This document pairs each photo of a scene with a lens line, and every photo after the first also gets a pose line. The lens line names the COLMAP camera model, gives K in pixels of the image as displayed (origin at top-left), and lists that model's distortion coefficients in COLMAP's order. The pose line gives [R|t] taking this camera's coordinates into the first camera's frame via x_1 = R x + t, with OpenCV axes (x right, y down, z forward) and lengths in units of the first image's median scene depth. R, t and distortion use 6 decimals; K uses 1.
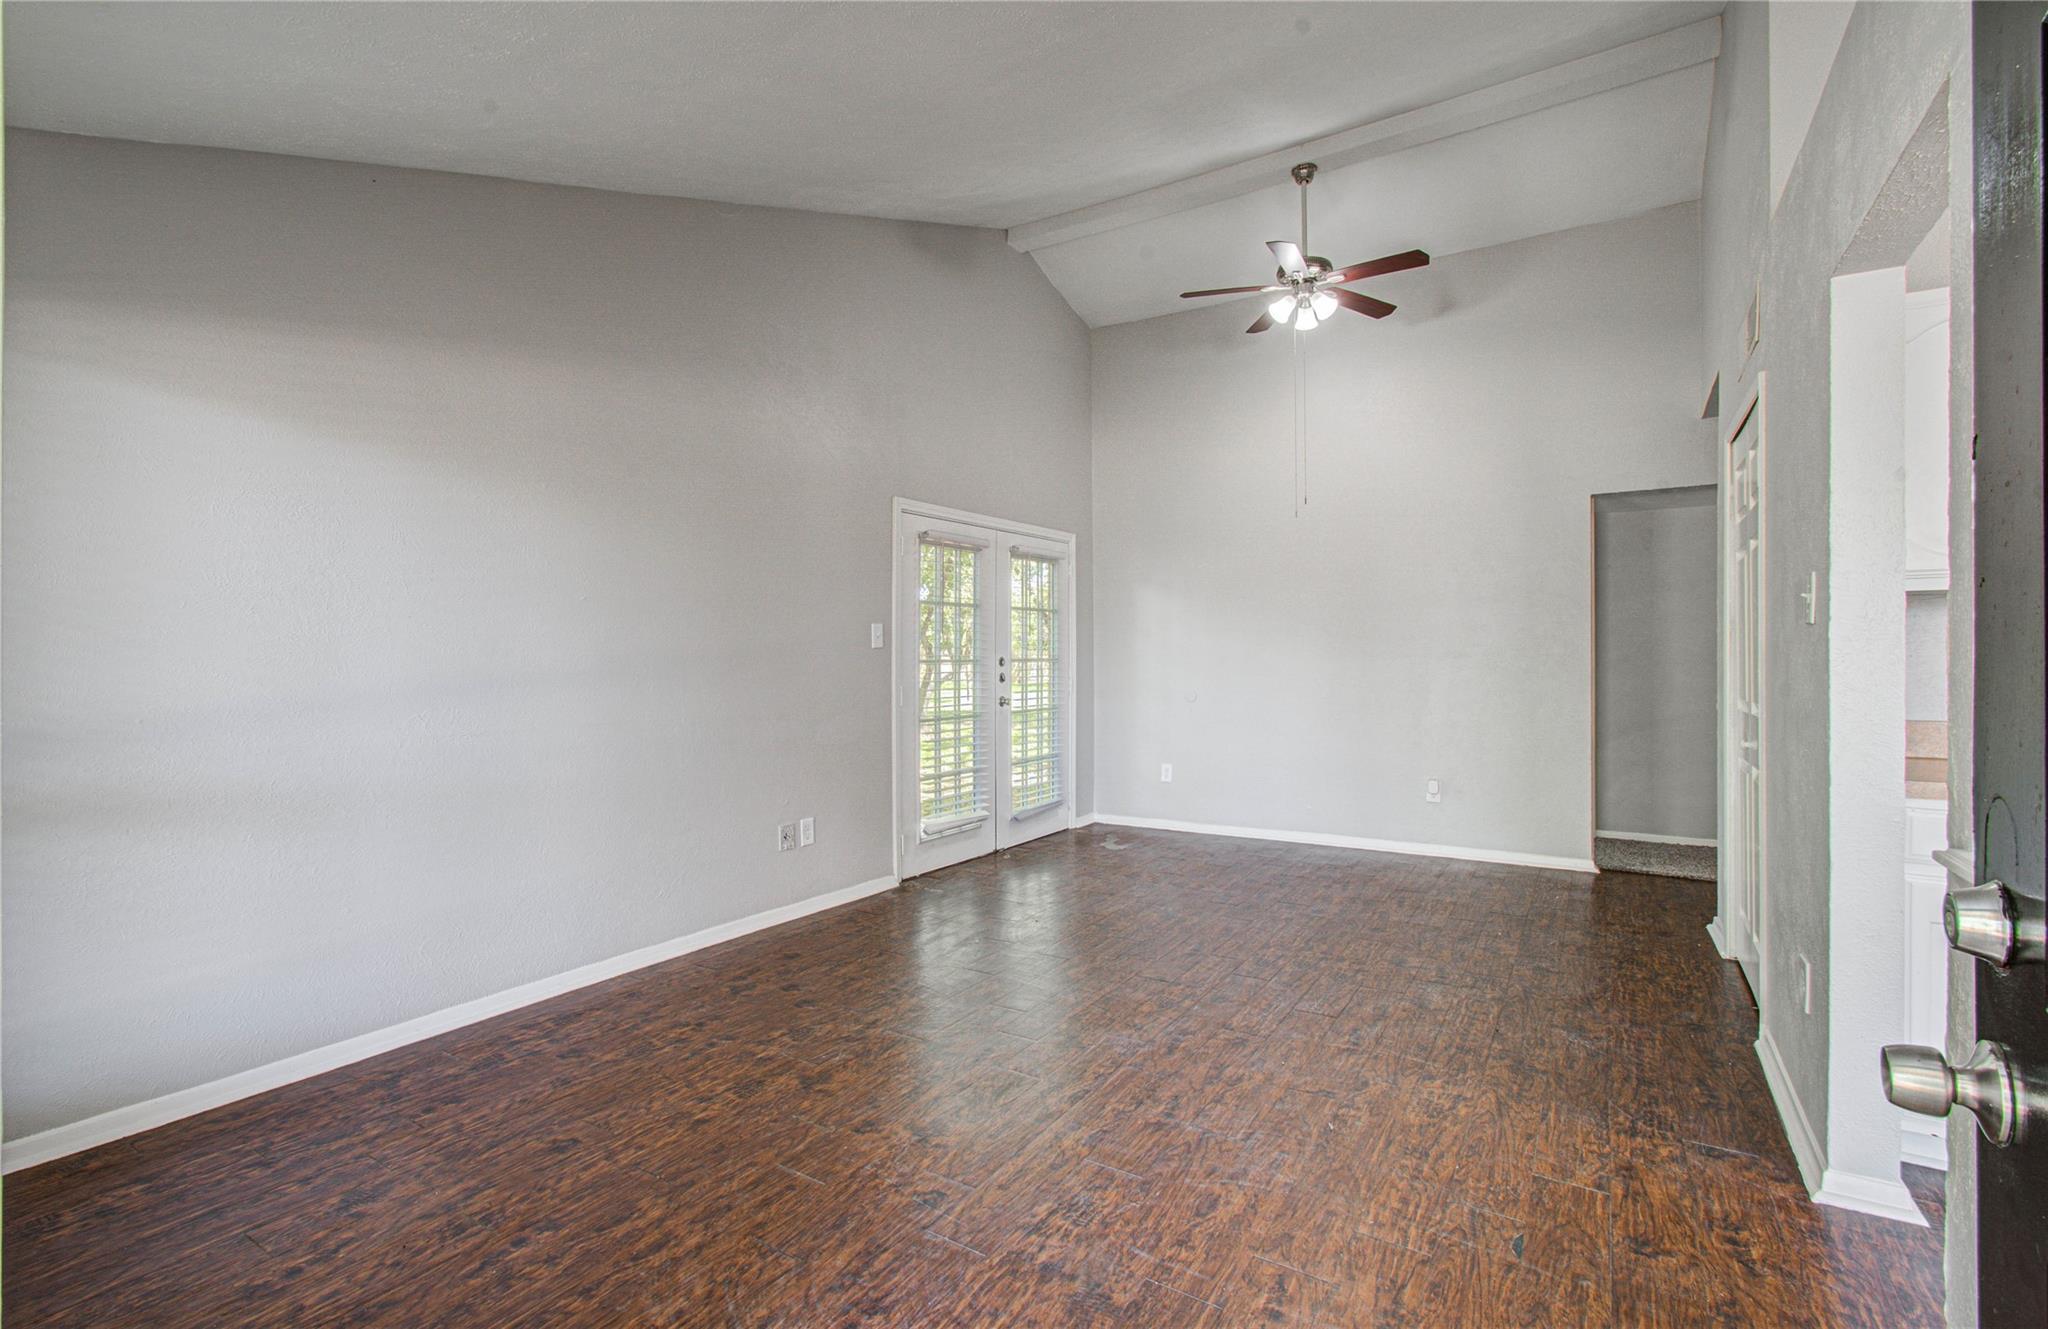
lens RADIAL K [[916.0, 0, 1037.6], [0, 916.0, 661.8], [0, 0, 1]] dist [-0.009684, 0.000670]
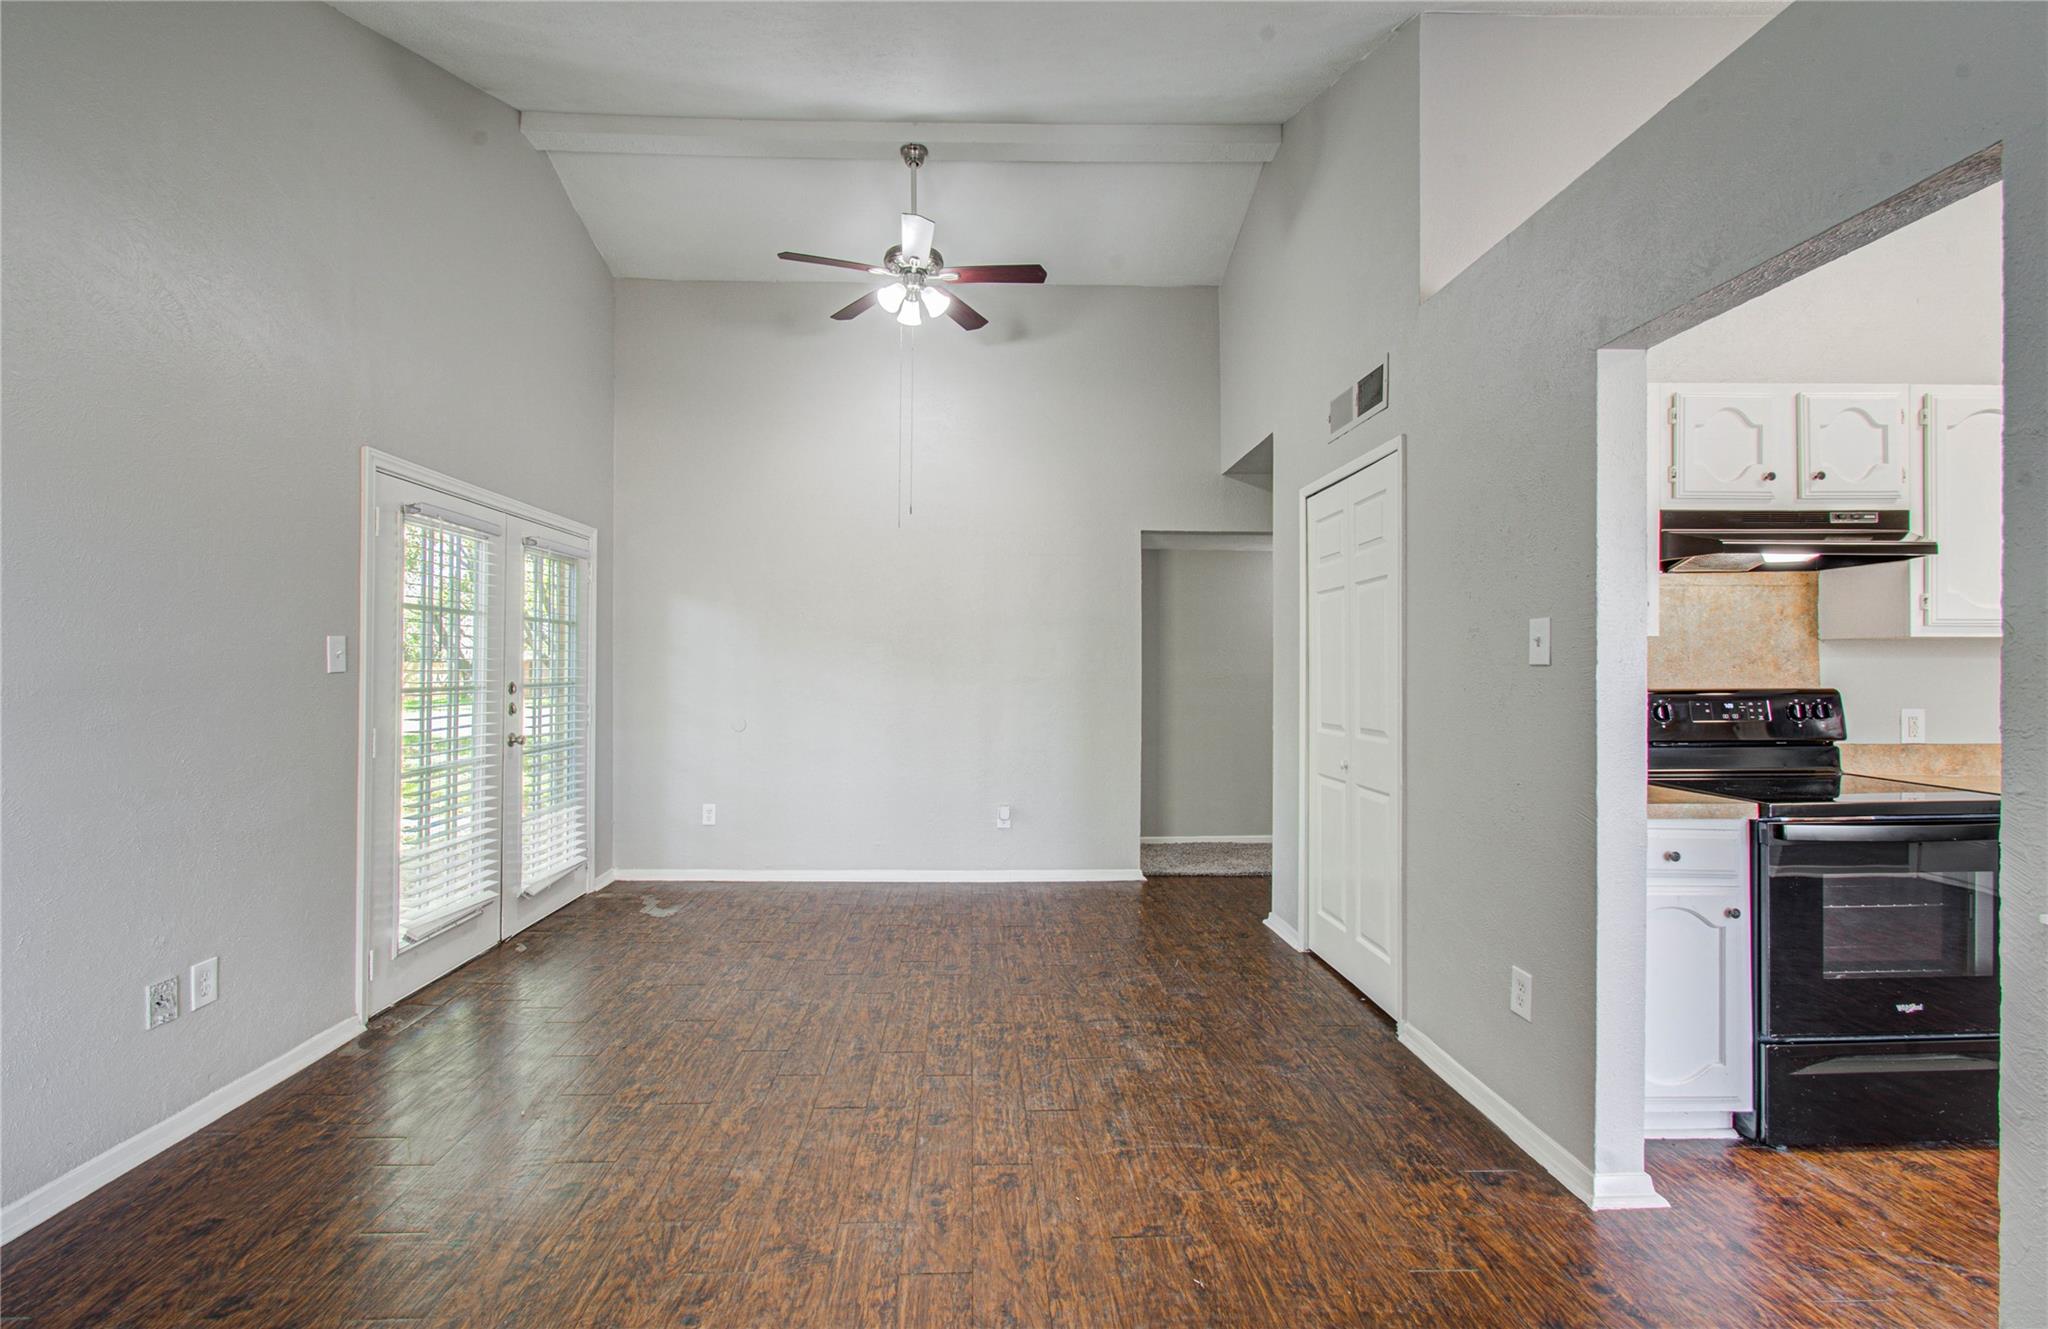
lens RADIAL K [[893.9, 0, 996.4], [0, 893.9, 665.4], [0, 0, 1]] dist [-0.028604, 0.017532]
pose [[0.835088, 0.007507, 0.550066, -0.170655], [-0.002229, 0.999945, -0.010263, -0.017696], [-0.550112, 0.007344, 0.835058, 0.290064]]
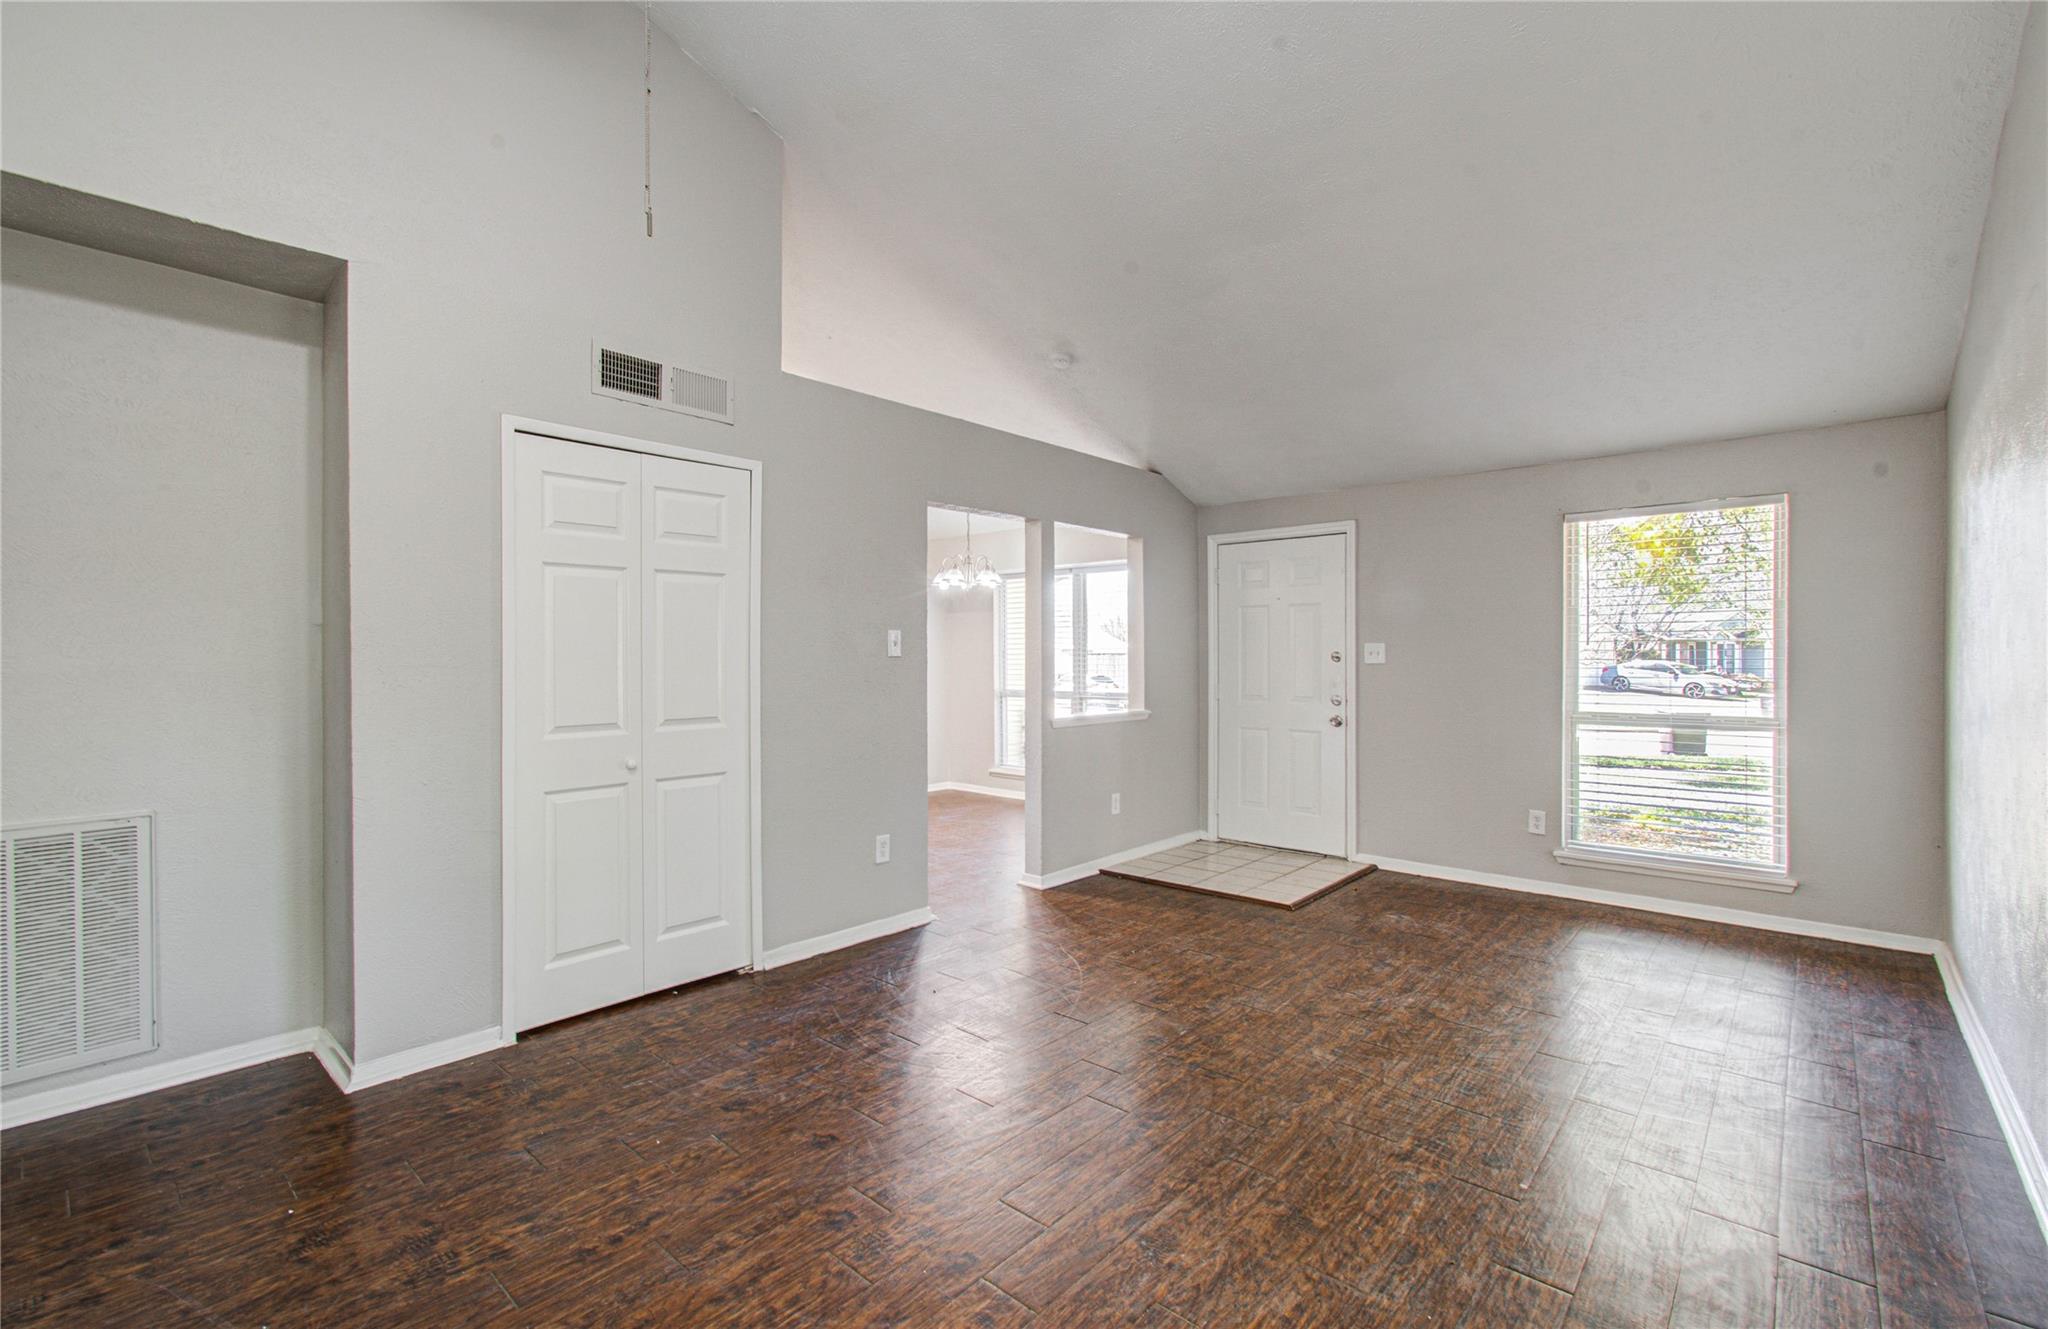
lens RADIAL K [[892.7, 0, 1022.4], [0, 892.7, 657.4], [0, 0, 1]] dist [-0.004600, -0.000041]
pose [[-0.985818, 0.003277, 0.167783, 0.159743], [0.003947, 0.999986, 0.003662, -0.029133], [-0.167769, 0.004272, -0.985817, 1.745408]]
